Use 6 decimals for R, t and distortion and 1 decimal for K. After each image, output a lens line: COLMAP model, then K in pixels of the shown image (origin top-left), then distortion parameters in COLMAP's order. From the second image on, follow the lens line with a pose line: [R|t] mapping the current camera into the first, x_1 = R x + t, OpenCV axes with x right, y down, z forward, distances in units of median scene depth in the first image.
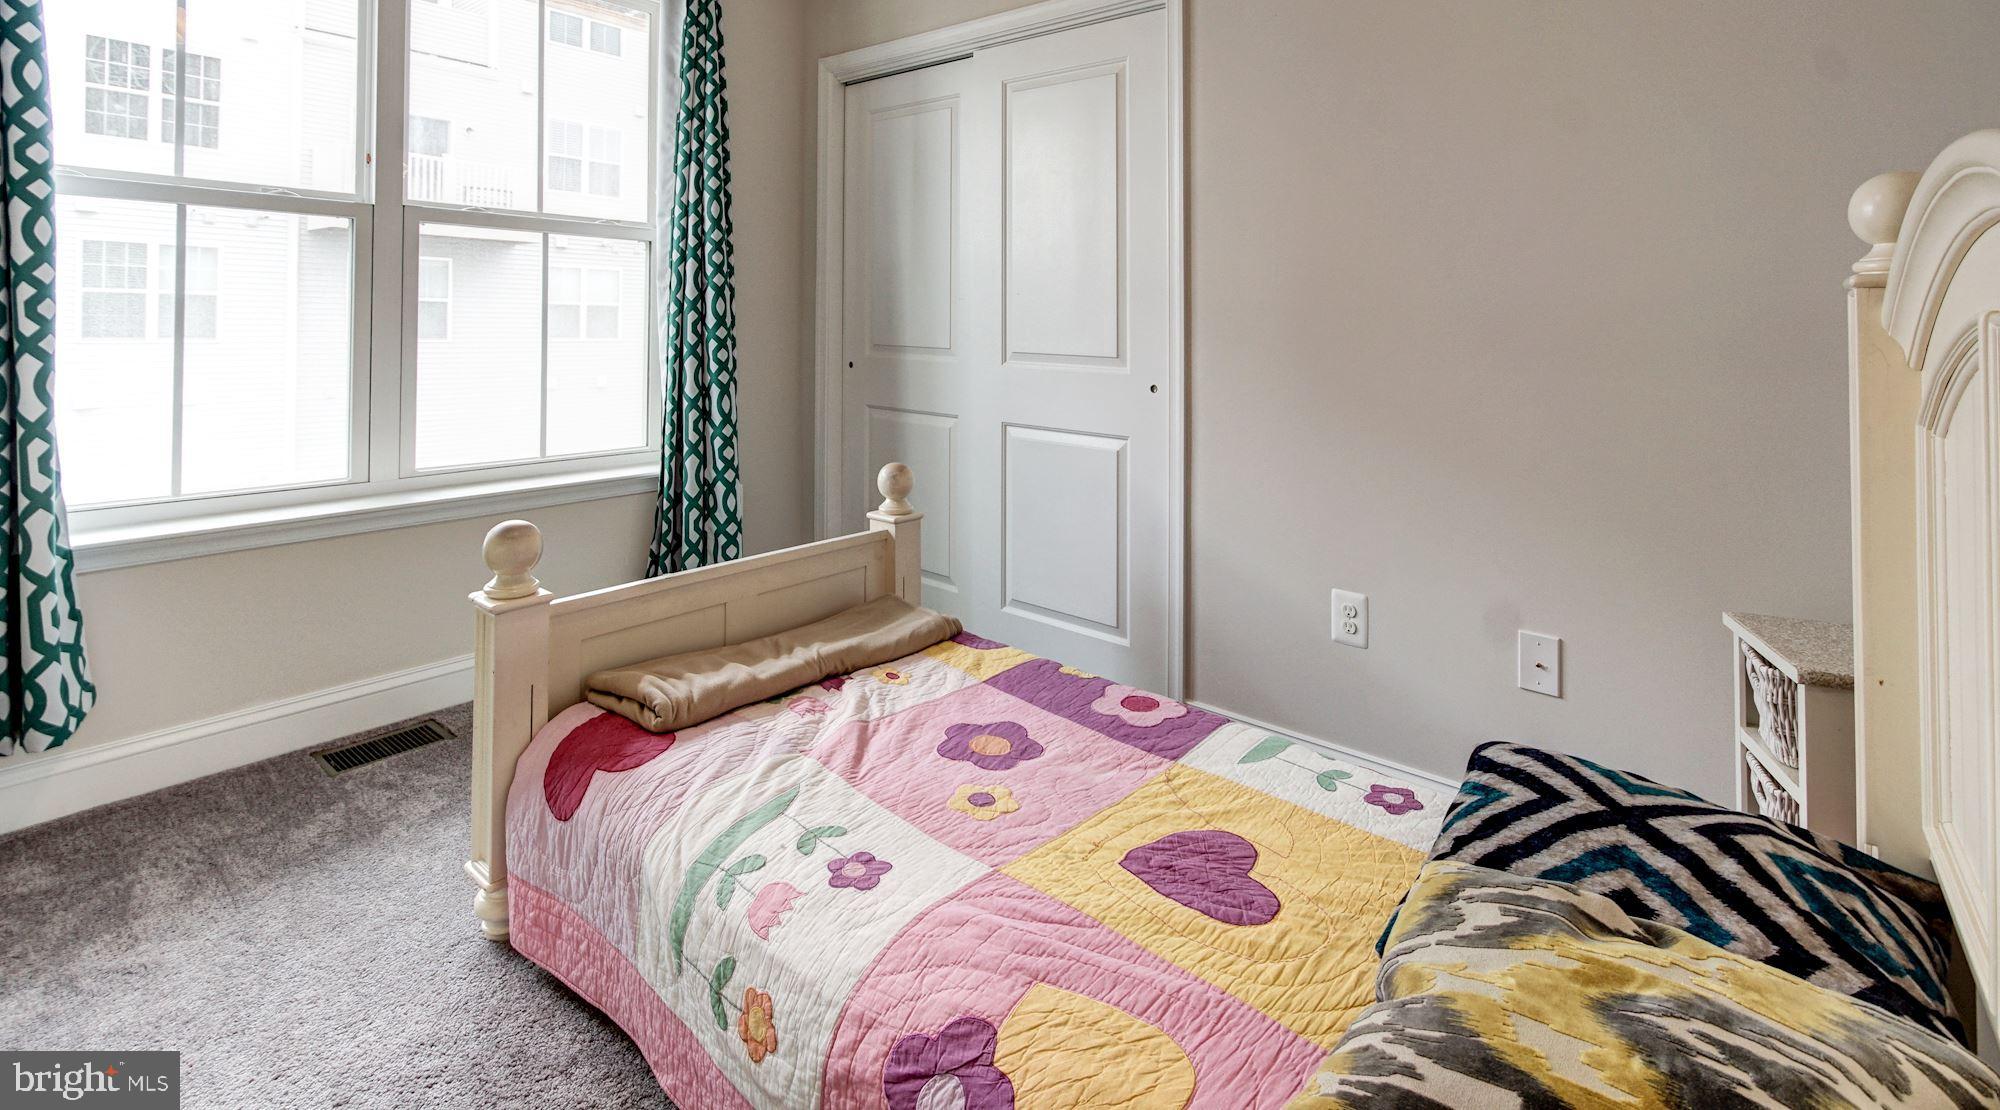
lens RADIAL K [[966.9, 0, 996.9], [0, 966.9, 472.9], [0, 0, 1]] dist [0.000469, 0.000129]
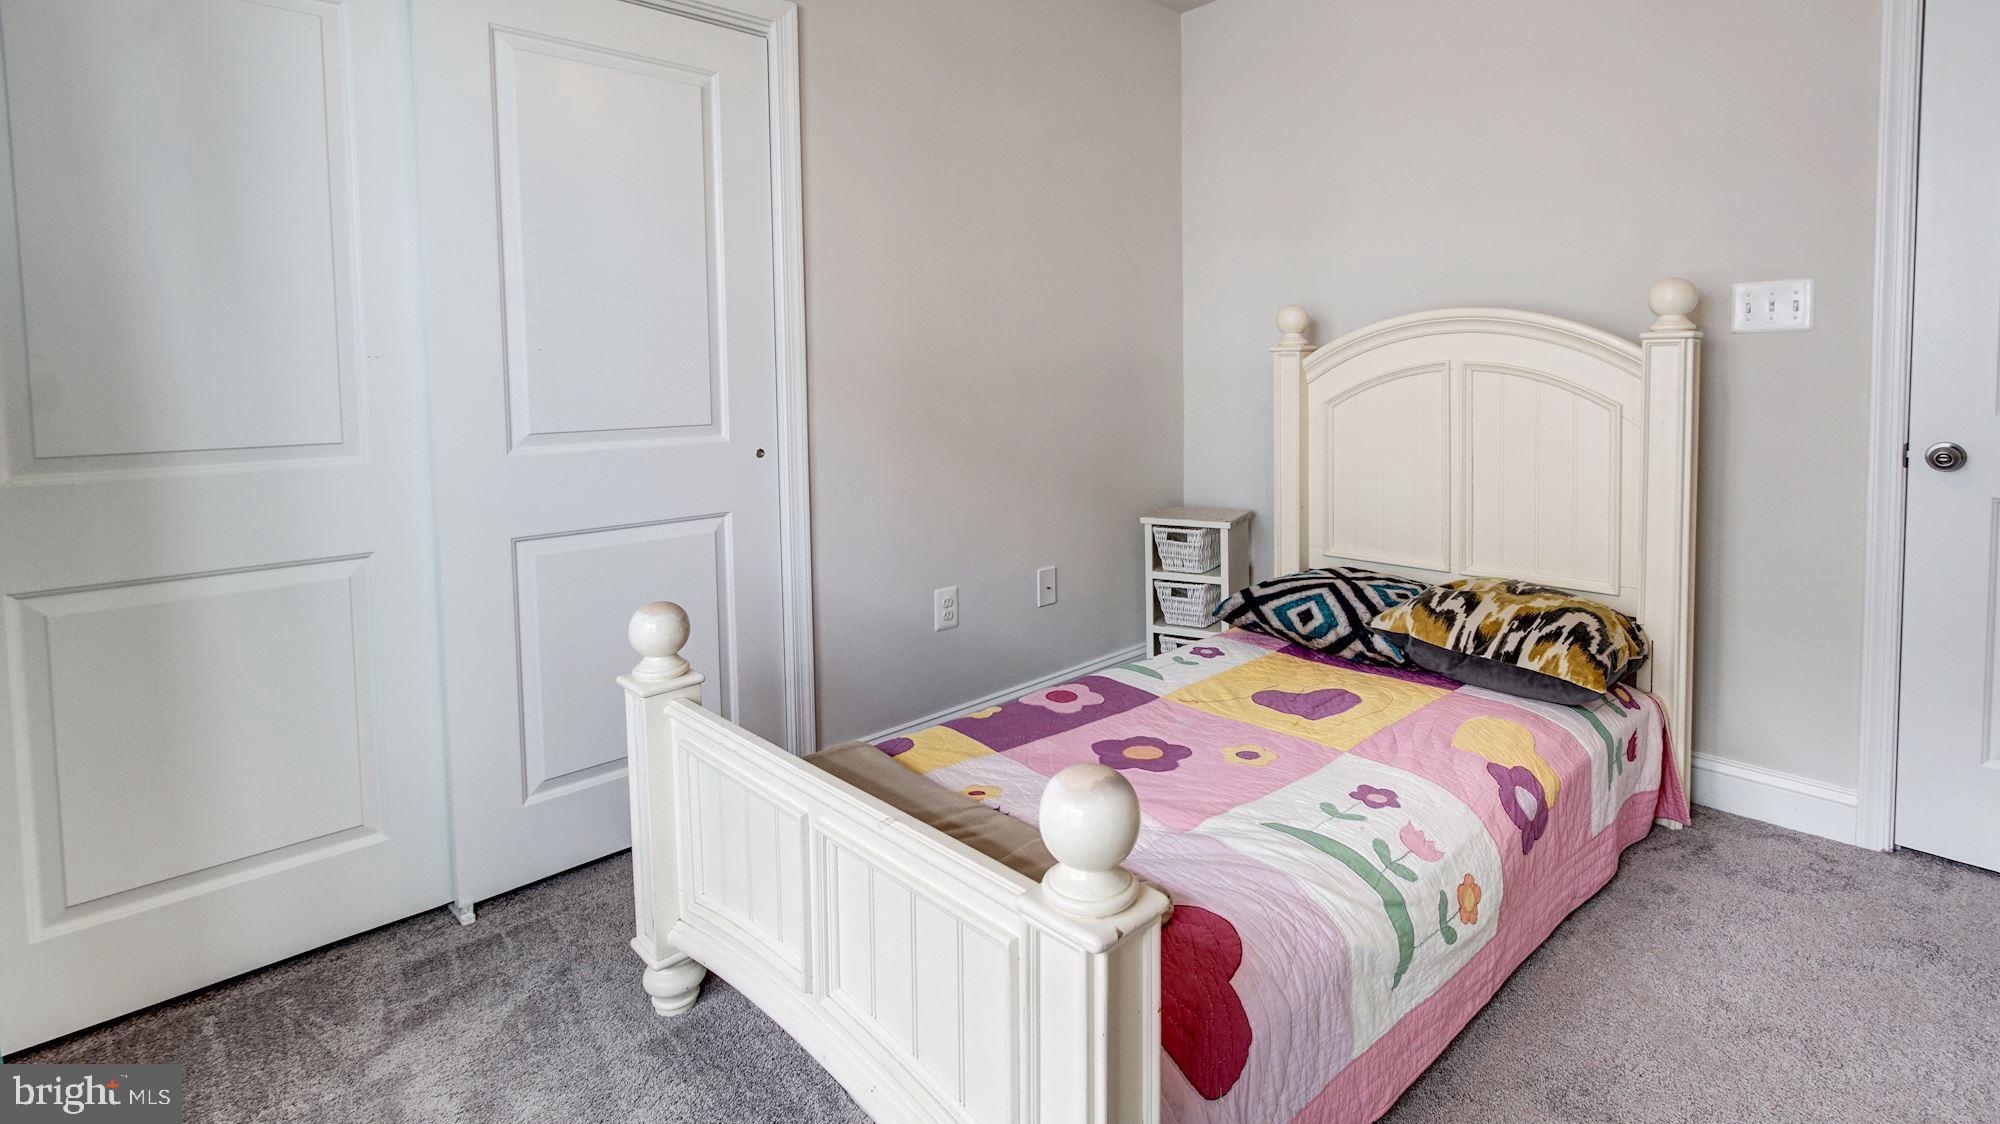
lens RADIAL K [[917.5, 0, 1000.0], [0, 917.5, 562.0], [0, 0, 1]] dist [0.000908, 0.000405]
pose [[0.083075, -0.220138, 0.971925, -0.901588], [0.175681, 0.963256, 0.203158, -0.161855], [-0.980936, 0.153871, 0.118697, 0.886198]]
